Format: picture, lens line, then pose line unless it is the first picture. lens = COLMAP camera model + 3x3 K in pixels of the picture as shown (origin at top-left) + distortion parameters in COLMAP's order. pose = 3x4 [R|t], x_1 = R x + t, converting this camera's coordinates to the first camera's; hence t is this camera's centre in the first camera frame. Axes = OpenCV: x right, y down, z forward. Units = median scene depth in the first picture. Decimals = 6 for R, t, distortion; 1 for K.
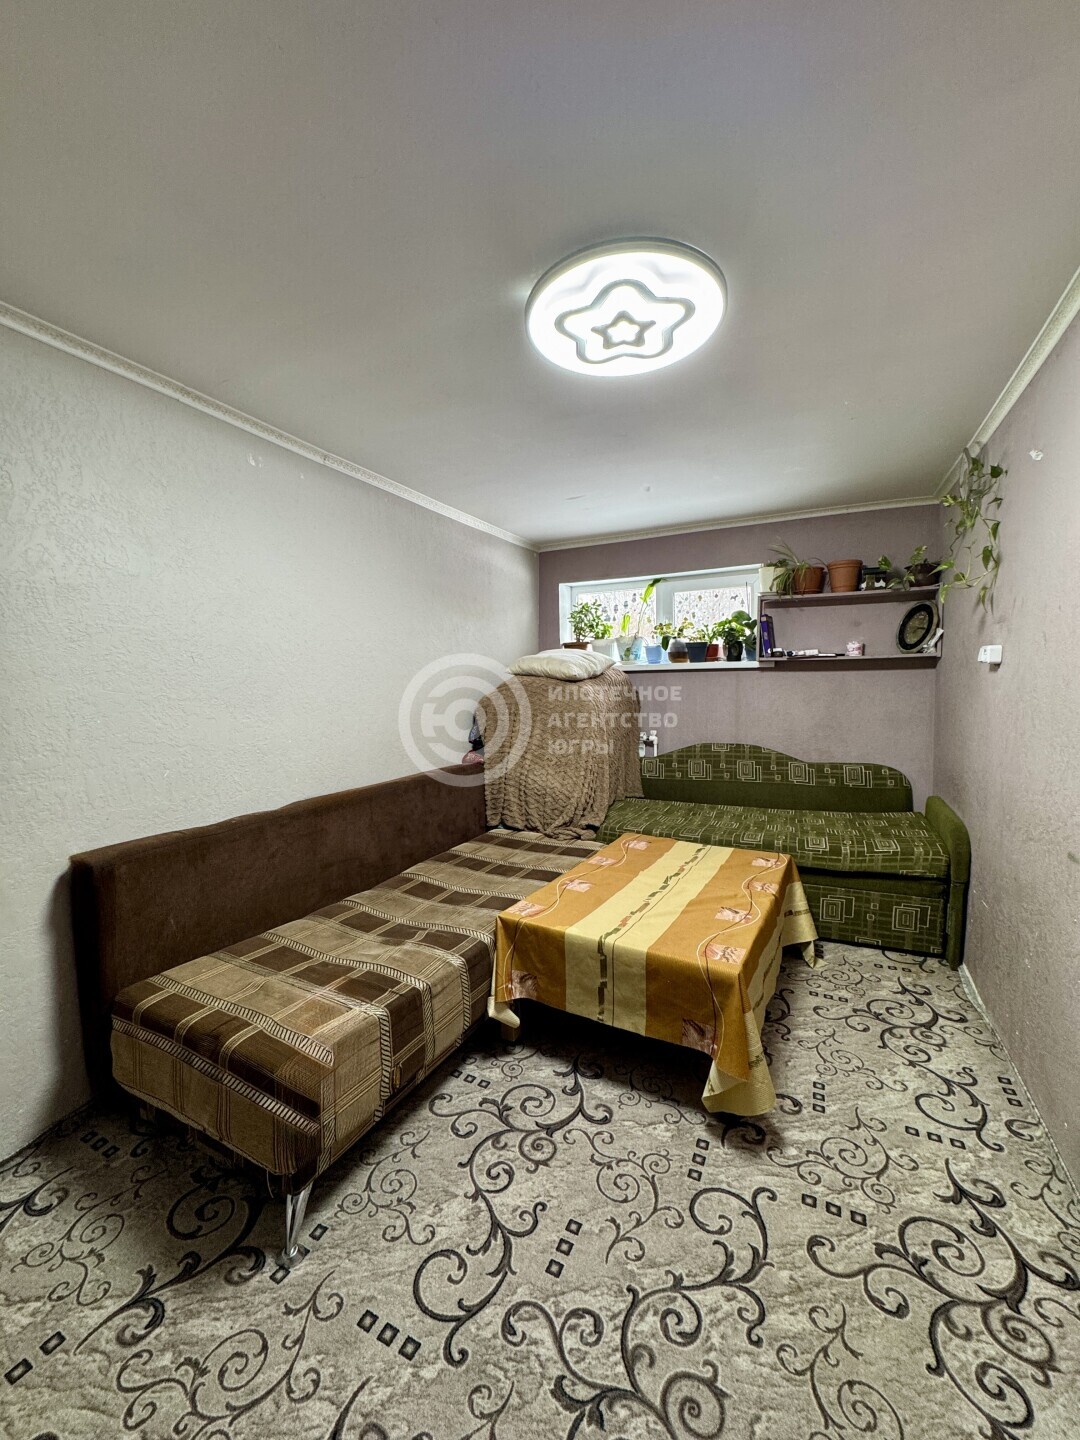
lens RADIAL K [[574.2, 0, 543.1], [0, 574.2, 722.8], [0, 0, 1]] dist [-0.003319, 0.000983]
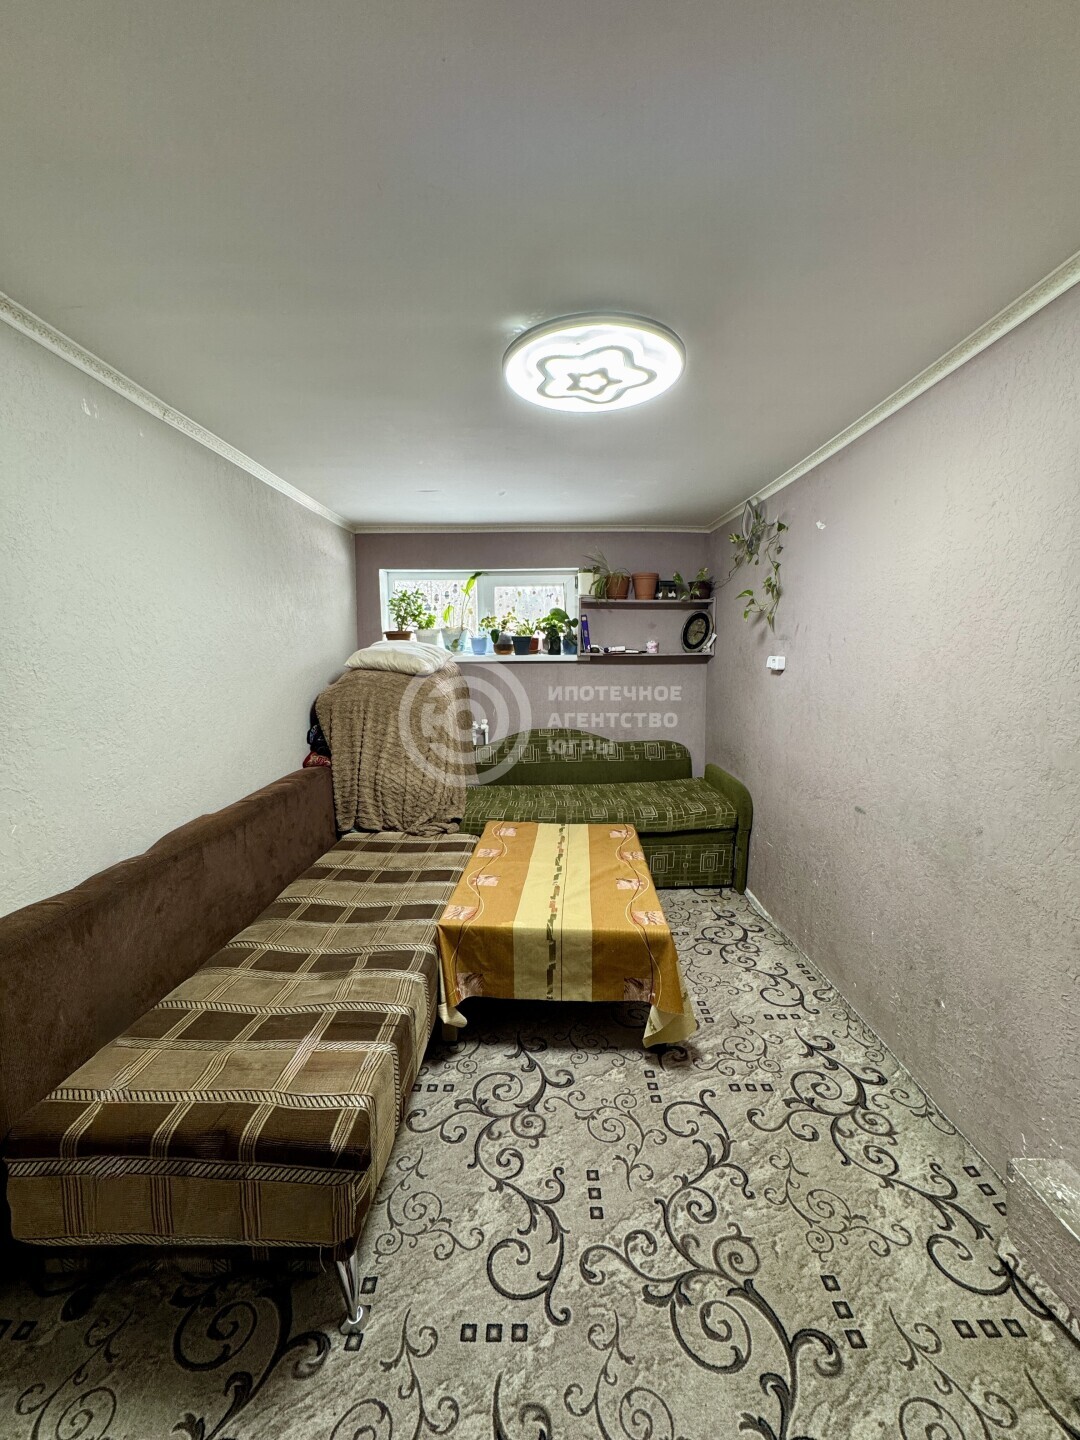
lens RADIAL K [[574.2, 0, 543.1], [0, 574.2, 722.8], [0, 0, 1]] dist [-0.003319, 0.000983]
pose [[0.893767, -0.047178, 0.446044, -0.430613], [0.024356, 0.998091, 0.056764, -0.089312], [-0.447870, -0.039869, 0.893209, 0.034827]]
